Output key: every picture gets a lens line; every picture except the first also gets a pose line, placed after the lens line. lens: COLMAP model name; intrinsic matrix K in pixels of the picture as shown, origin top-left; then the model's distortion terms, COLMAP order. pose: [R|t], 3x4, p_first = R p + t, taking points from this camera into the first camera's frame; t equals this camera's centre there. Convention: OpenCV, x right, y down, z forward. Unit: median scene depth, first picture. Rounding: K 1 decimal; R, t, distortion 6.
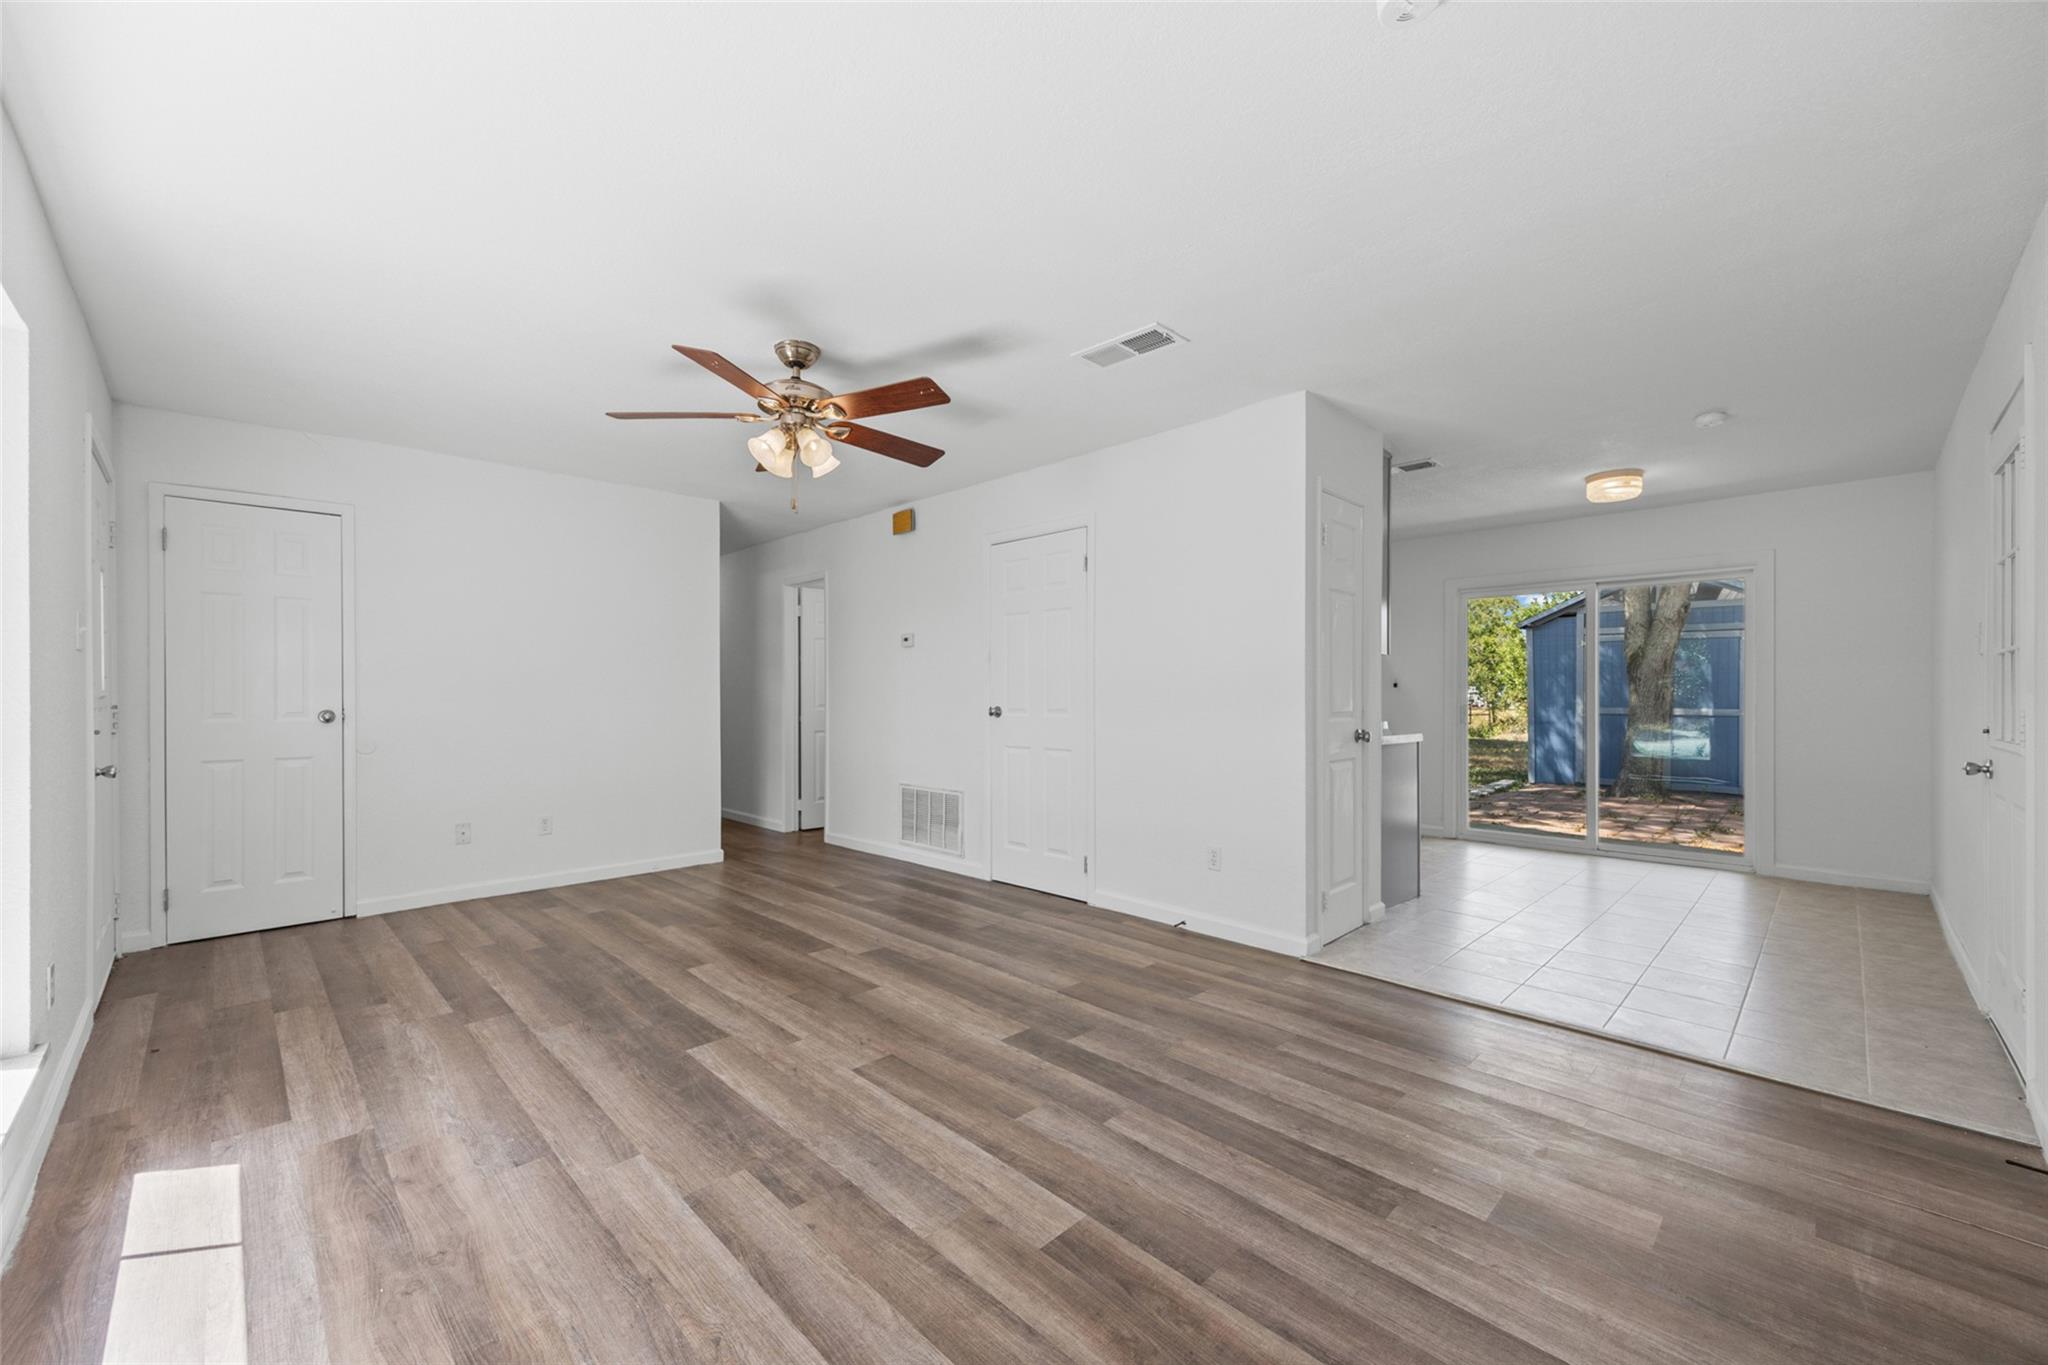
lens RADIAL K [[807.7, 0, 1024.0], [0, 807.7, 682.5], [0, 0, 1]] dist [0.003561, 0.000095]
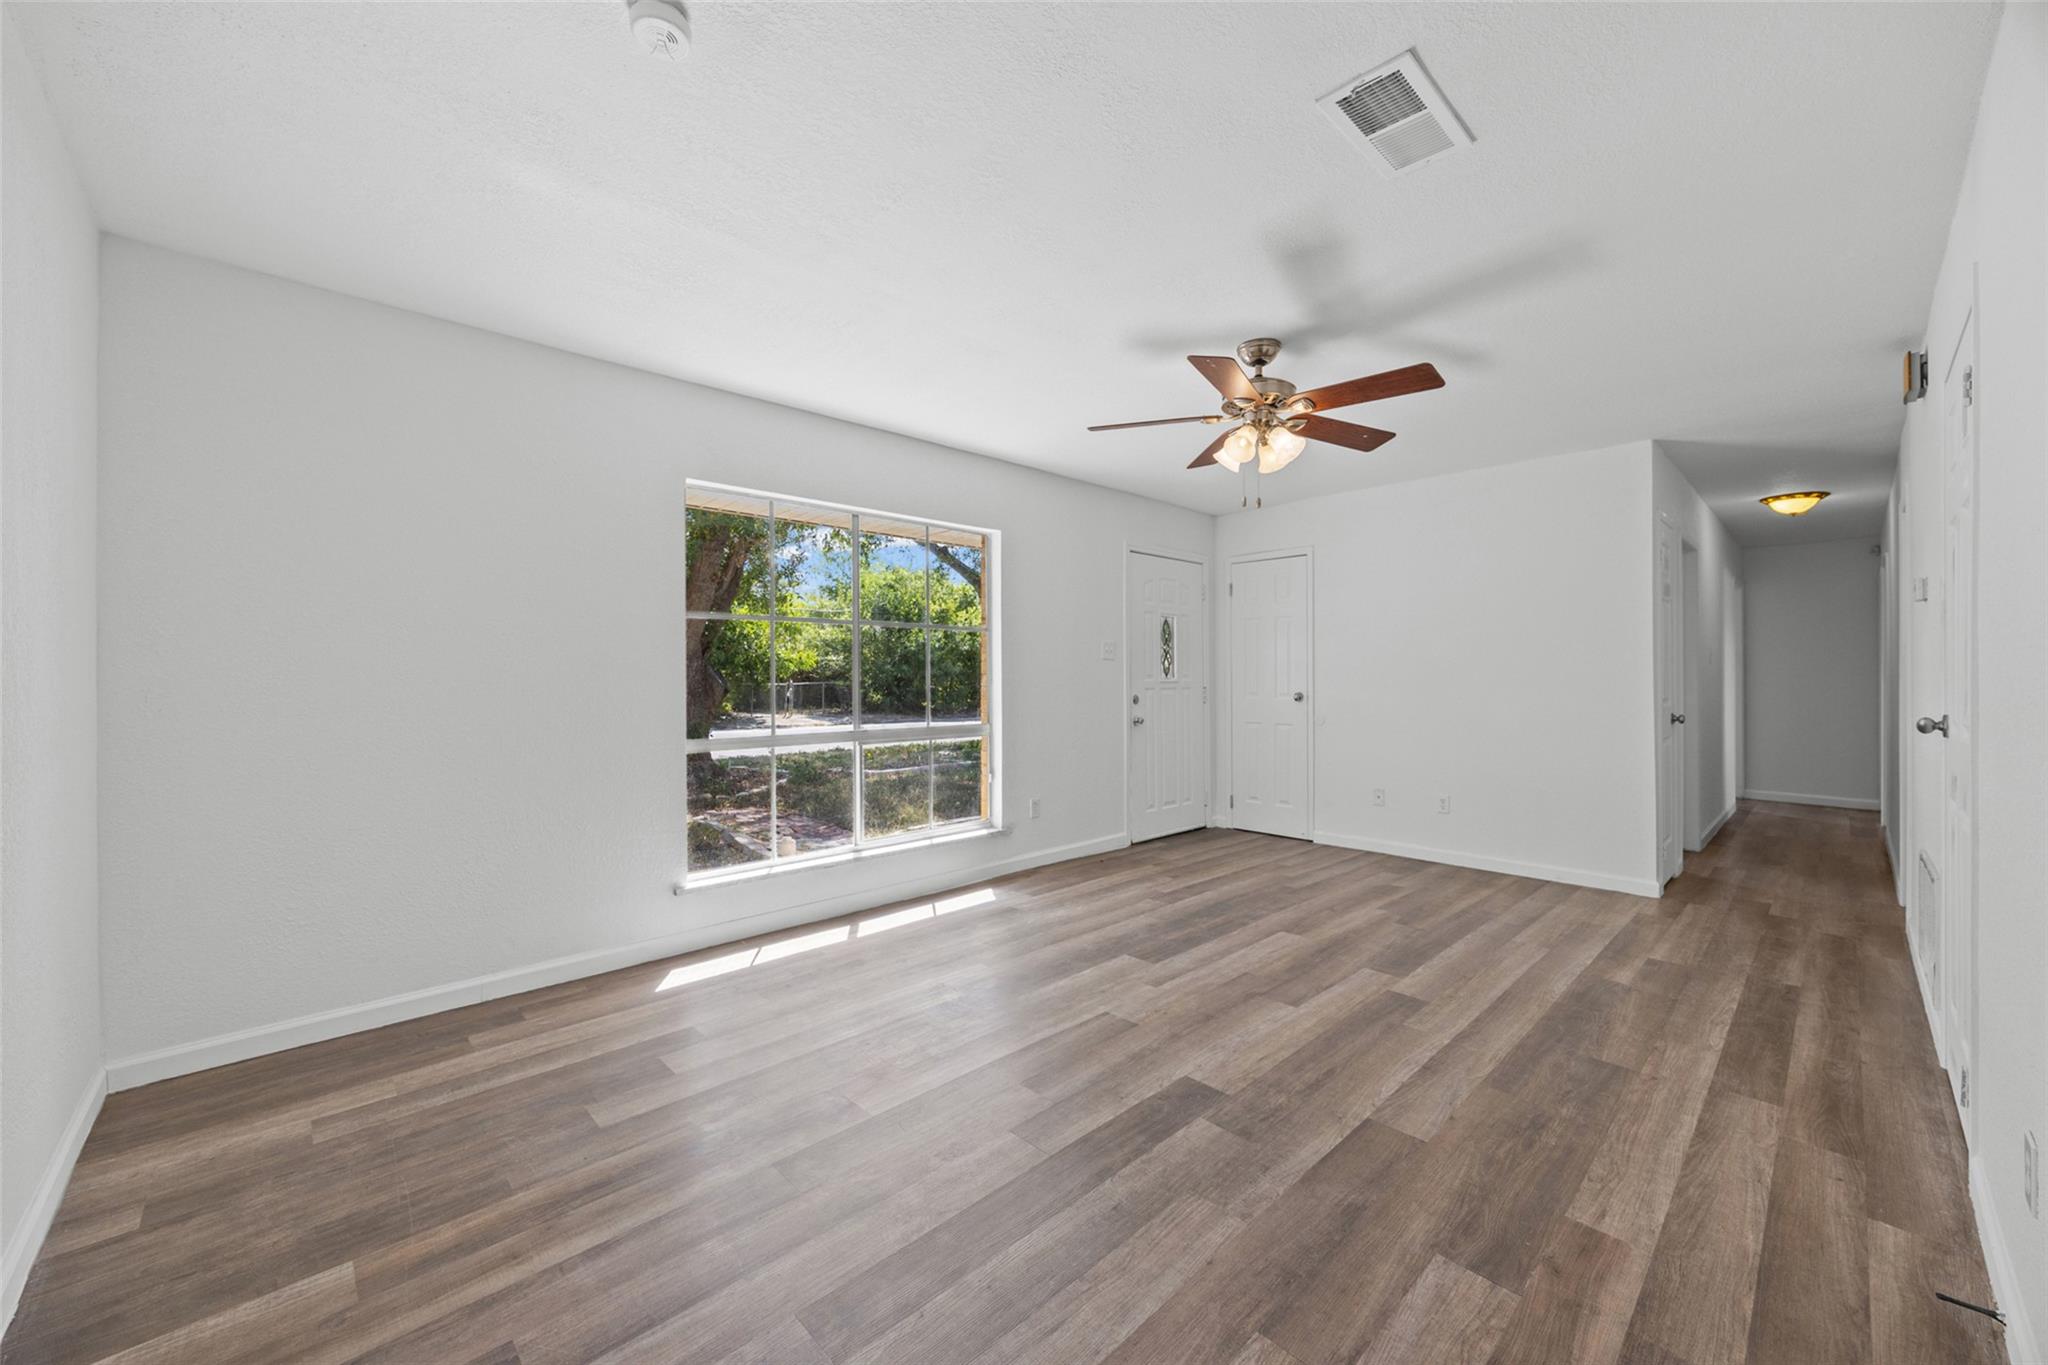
lens RADIAL K [[784.7, 0, 1026.0], [0, 784.7, 688.1], [0, 0, 1]] dist [0.001556, 0.000222]
pose [[-0.015426, 0.014261, -0.999779, 0.824721], [0.011283, 0.999837, 0.014087, 0.000256], [0.999817, -0.011063, -0.015584, 0.830582]]
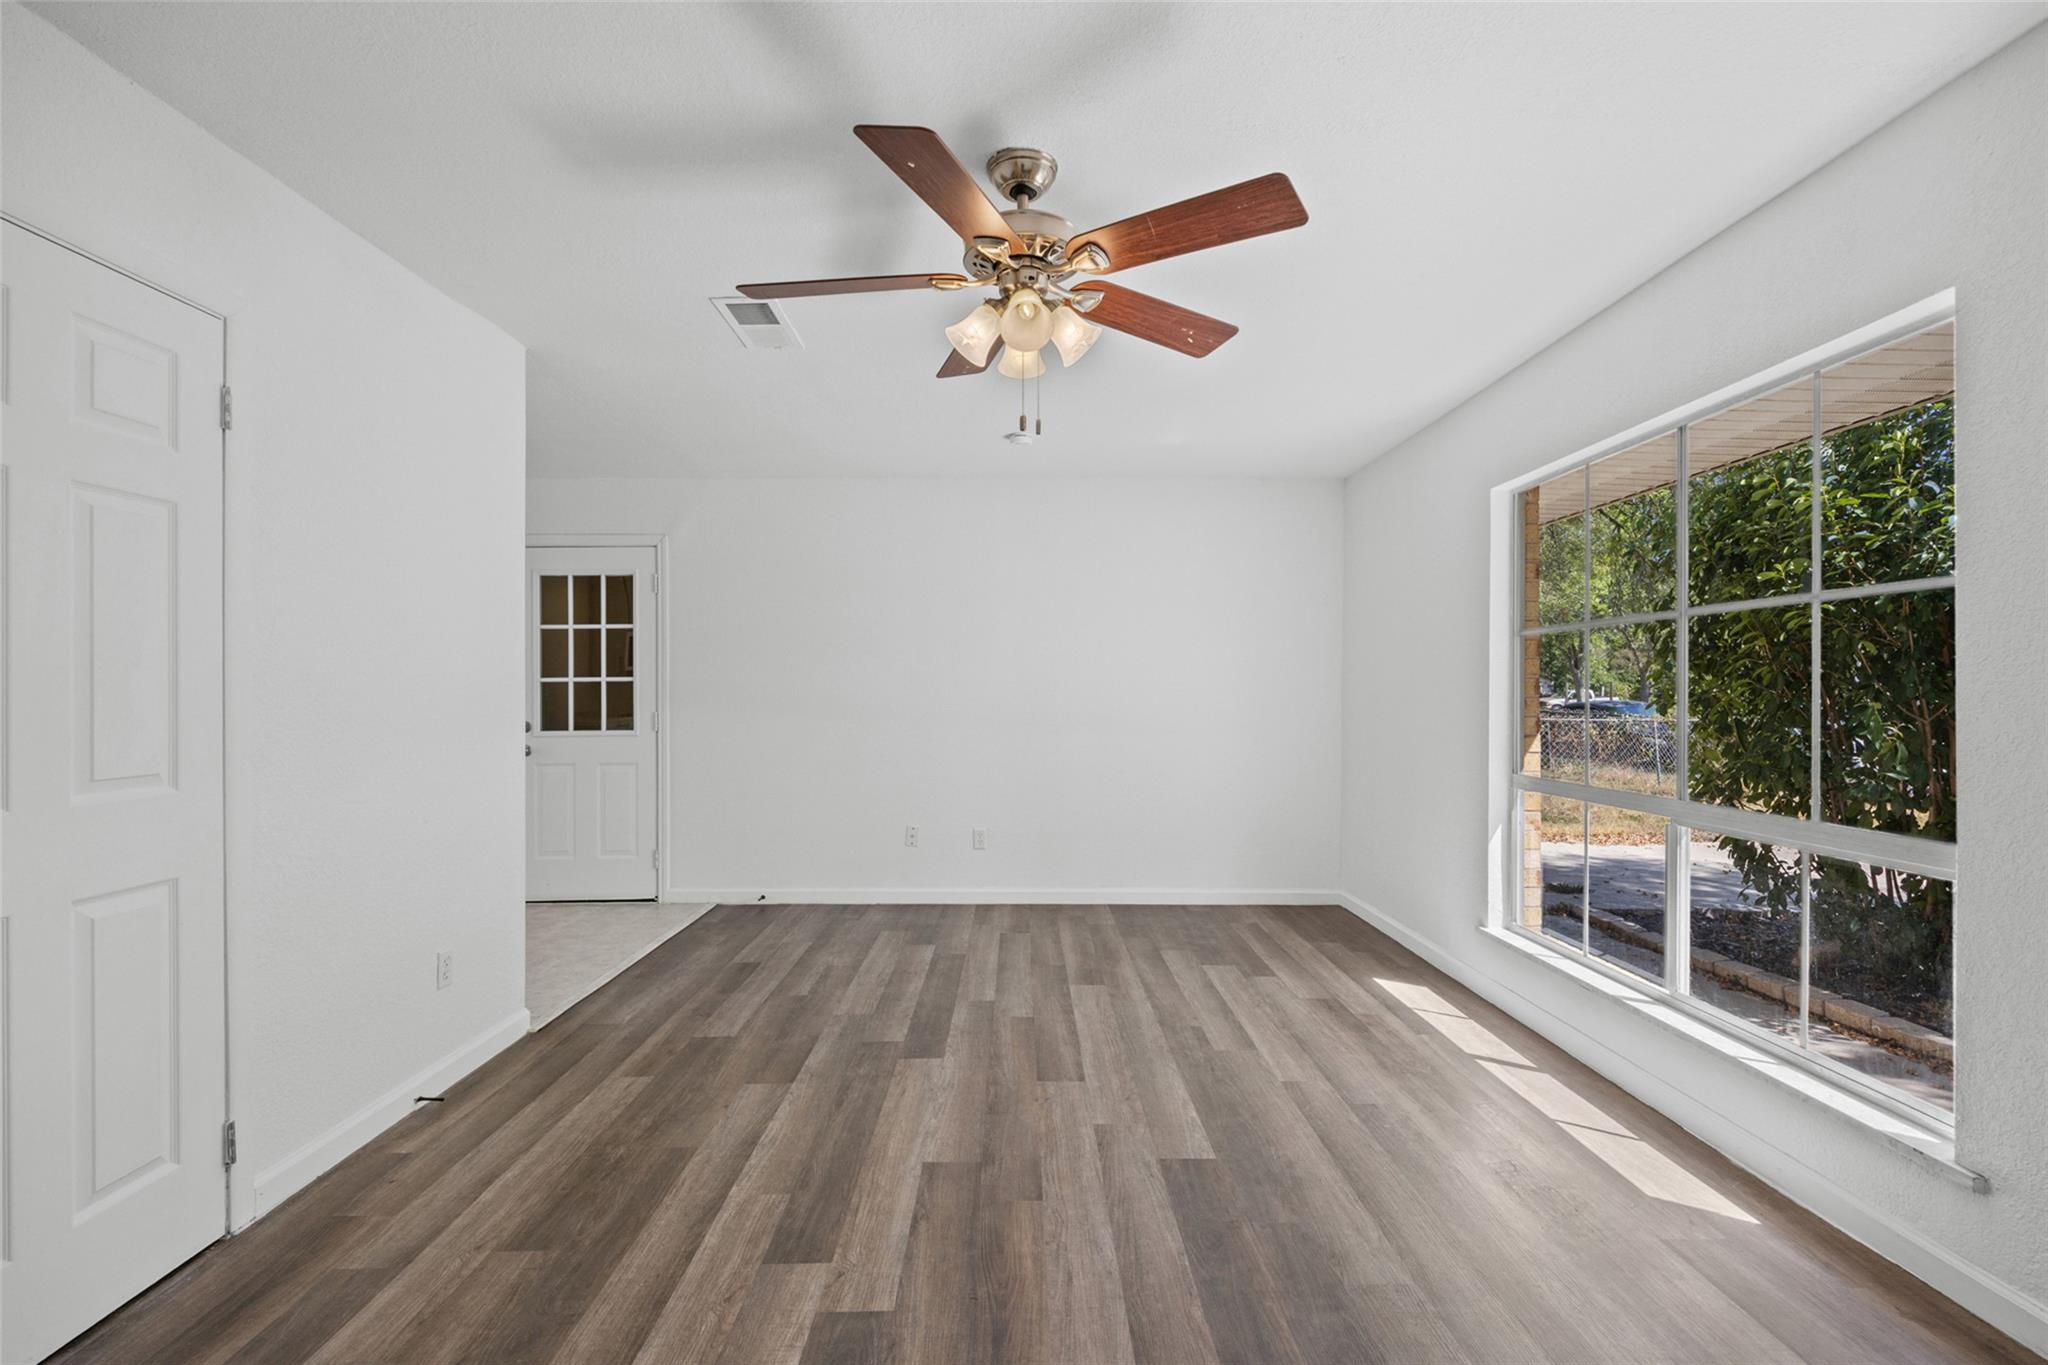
lens RADIAL K [[916.0, 0, 1024.0], [0, 916.0, 682.5], [0, 0, 1]] dist [-0.000276, -0.000630]
pose [[-0.715843, 0.008585, 0.698209, -0.893285], [-0.005605, 0.999822, -0.018040, -0.006726], [-0.698239, -0.016828, -0.715667, 1.734855]]
